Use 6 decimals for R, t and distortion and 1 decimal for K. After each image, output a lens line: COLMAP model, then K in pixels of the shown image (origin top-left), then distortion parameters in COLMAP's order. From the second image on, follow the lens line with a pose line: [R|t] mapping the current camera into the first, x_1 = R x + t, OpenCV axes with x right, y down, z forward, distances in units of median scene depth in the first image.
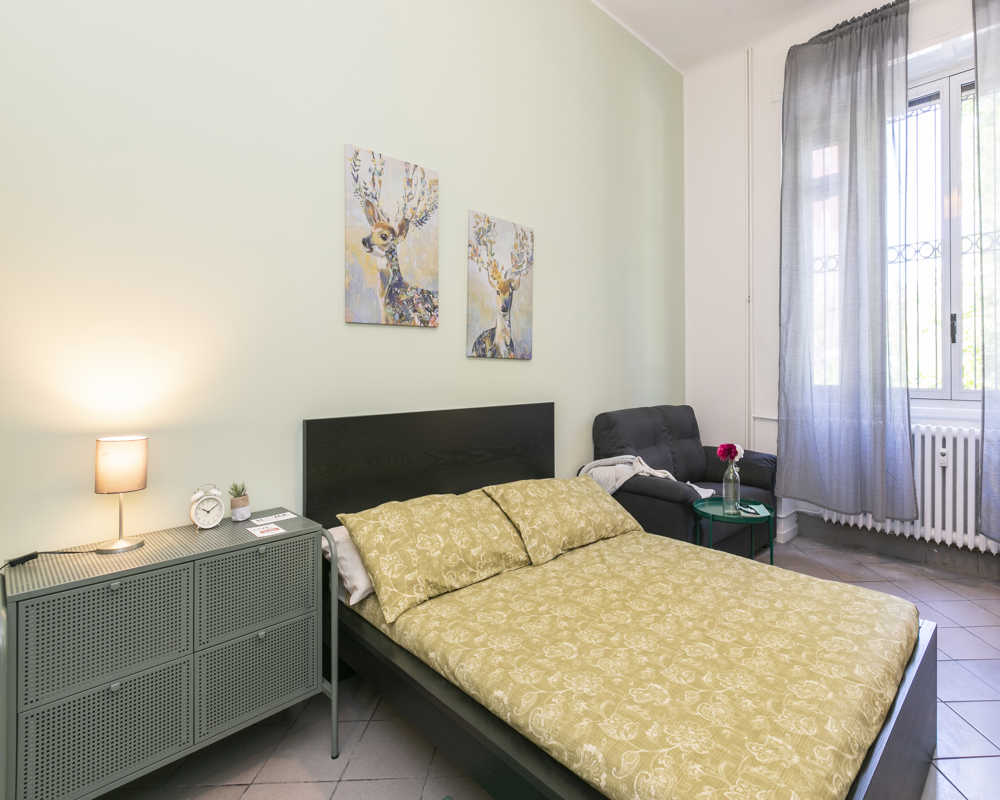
lens RADIAL K [[512.0, 0, 570.3], [0, 512.0, 365.4], [0, 0, 1]] dist [0.003051, 0.001736]
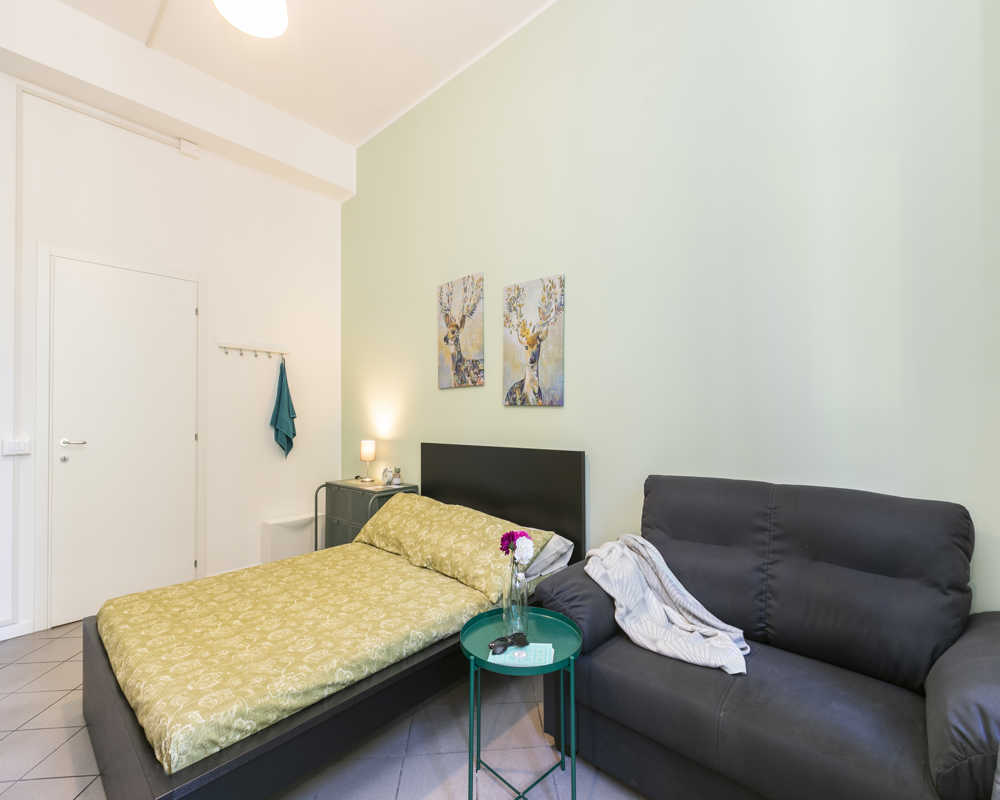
lens RADIAL K [[446.3, 0, 494.1], [0, 446.3, 404.0], [0, 0, 1]] dist [-0.000996, 0.000242]
pose [[0.011020, -0.019750, -0.999744, 0.840925], [0.014772, 0.999699, -0.019586, 0.000230], [0.999830, -0.014553, 0.011309, 0.918381]]
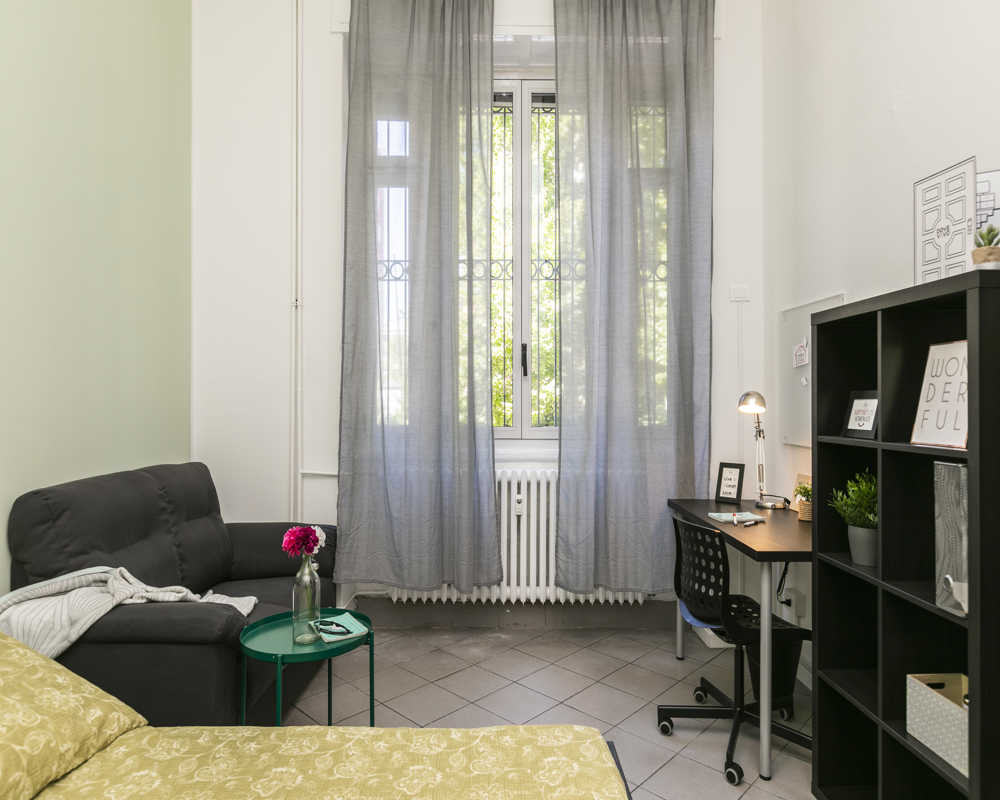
lens RADIAL K [[607.6, 0, 505.2], [0, 607.6, 396.3], [0, 0, 1]] dist [0.002630, -0.004511]
pose [[0.725760, 0.010250, 0.687872, -0.015107], [-0.007065, 0.999947, -0.007445, 0.000512], [-0.687912, 0.000543, 0.725794, 0.291310]]
